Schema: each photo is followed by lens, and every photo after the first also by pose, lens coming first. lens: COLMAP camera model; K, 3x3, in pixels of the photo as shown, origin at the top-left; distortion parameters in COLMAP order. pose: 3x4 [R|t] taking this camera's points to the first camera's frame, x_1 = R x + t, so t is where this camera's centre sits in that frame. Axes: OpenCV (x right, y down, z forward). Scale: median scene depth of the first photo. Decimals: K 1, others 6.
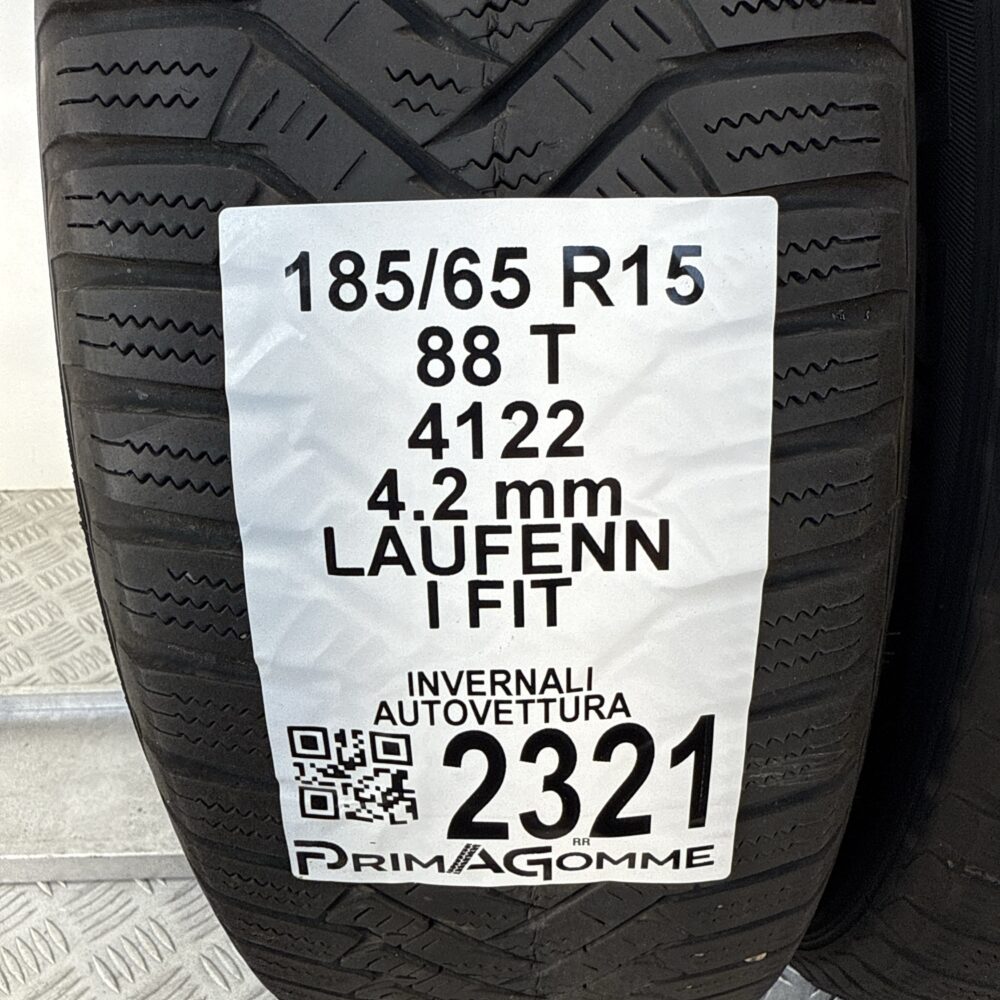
lens RADIAL K [[1000.6, 0, 505.3], [0, 1000.6, 513.5], [0, 0, 1]] dist [-0.005144, -0.009007]
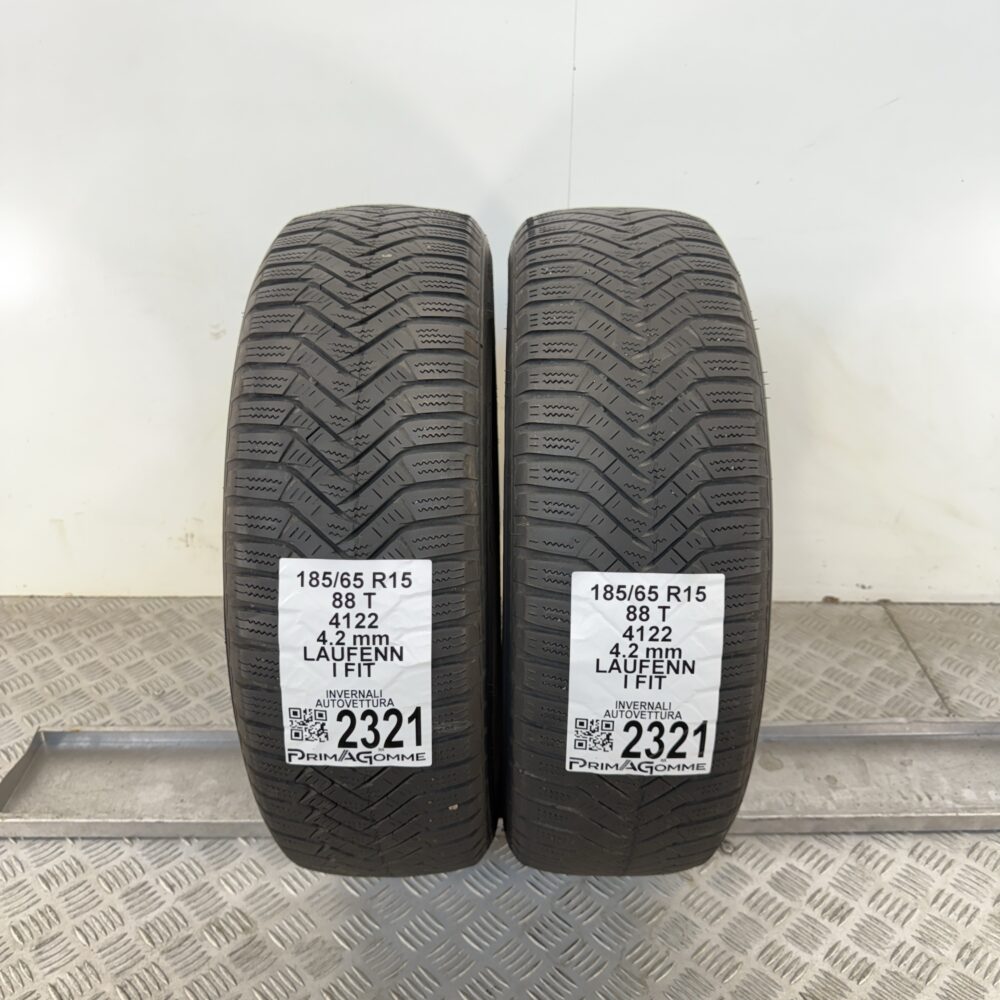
lens RADIAL K [[969.0, 0, 500.0], [0, 969.0, 500.0], [0, 0, 1]] dist [0.190896, -0.560388]
pose [[0.999371, 0.030998, 0.017214, 0.425531], [-0.028983, 0.993832, -0.107040, -0.147447], [-0.020426, 0.106474, 0.994106, -2.446084]]
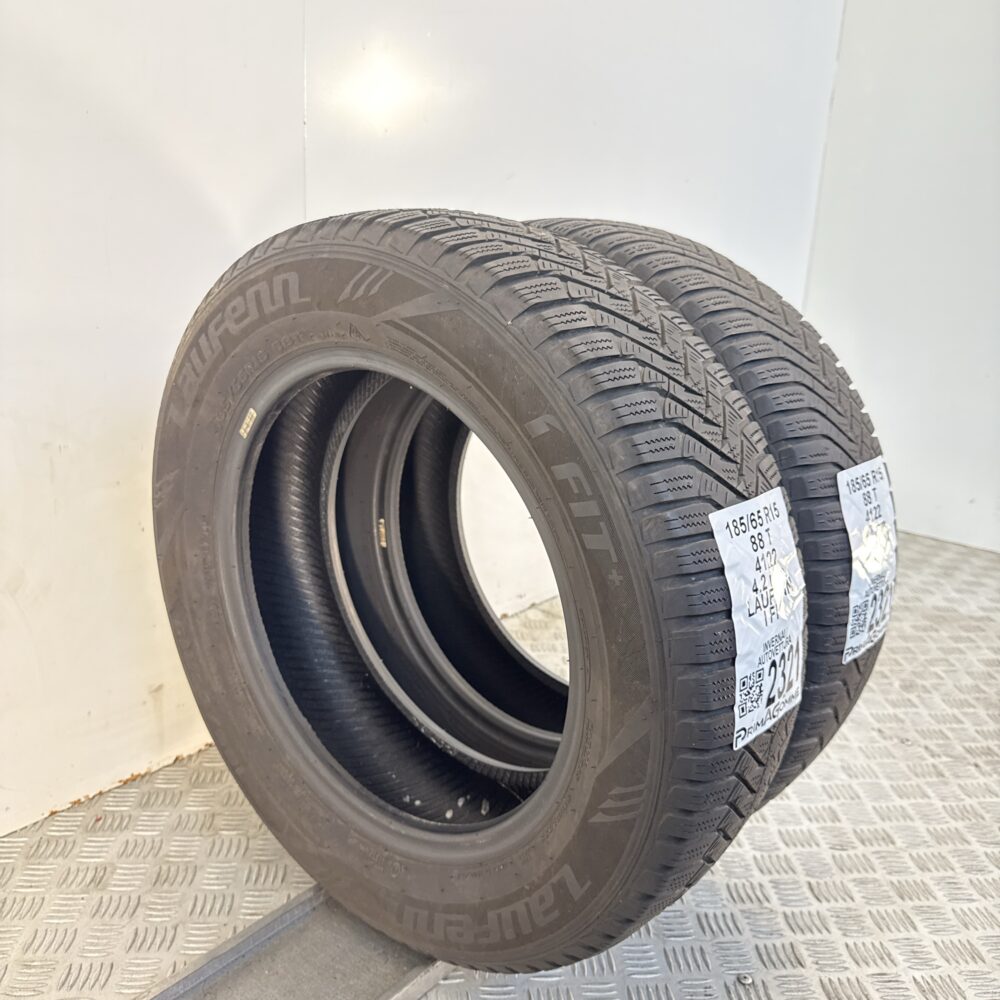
lens RADIAL K [[969.0, 0, 500.0], [0, 969.0, 500.0], [0, 0, 1]] dist [0.190896, -0.560388]
pose [[0.627111, -0.155230, 0.763306, -3.023093], [0.372754, 0.920256, -0.119096, -0.207795], [-0.683949, 0.359212, 0.634965, -0.580651]]
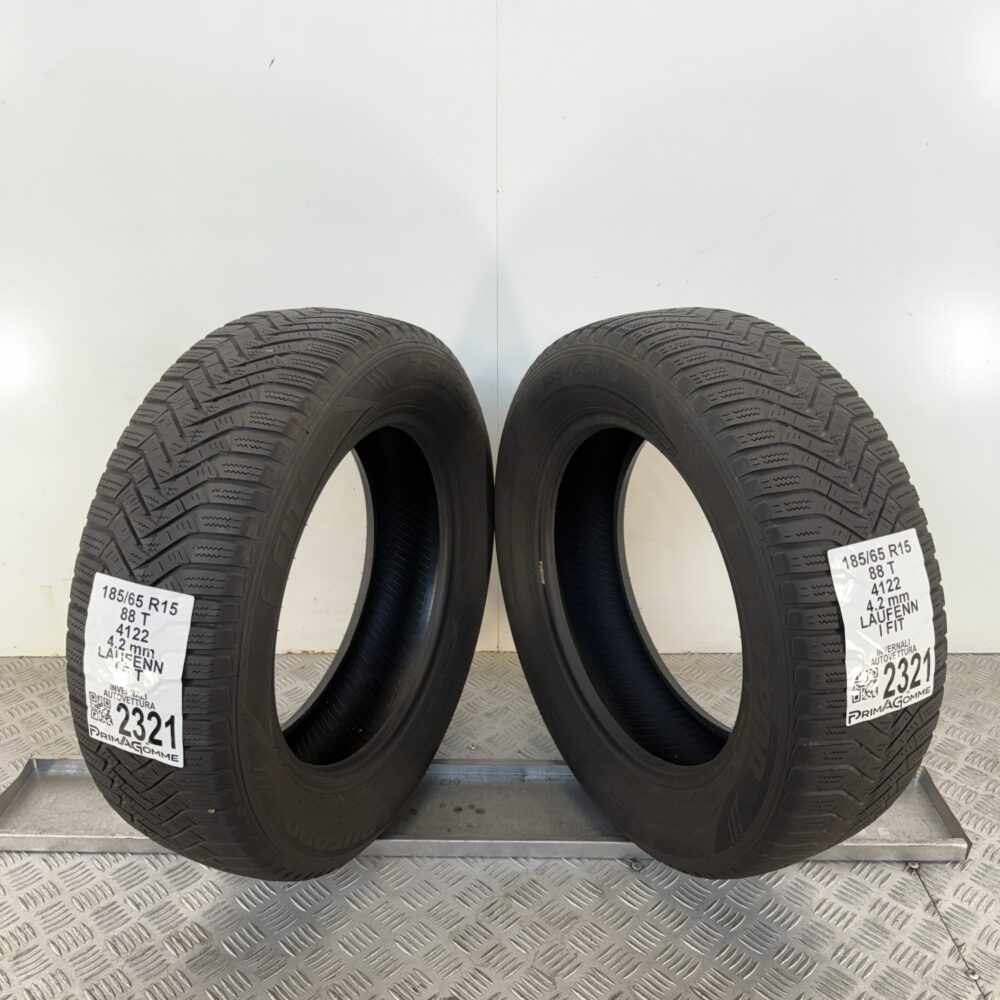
lens RADIAL K [[969.0, 0, 500.0], [0, 969.0, 500.0], [0, 0, 1]] dist [0.190896, -0.560388]
pose [[0.928753, 0.193602, -0.316126, 2.680728], [-0.246867, 0.959195, -0.137846, -0.432275], [0.276539, 0.206066, 0.938650, -2.688473]]
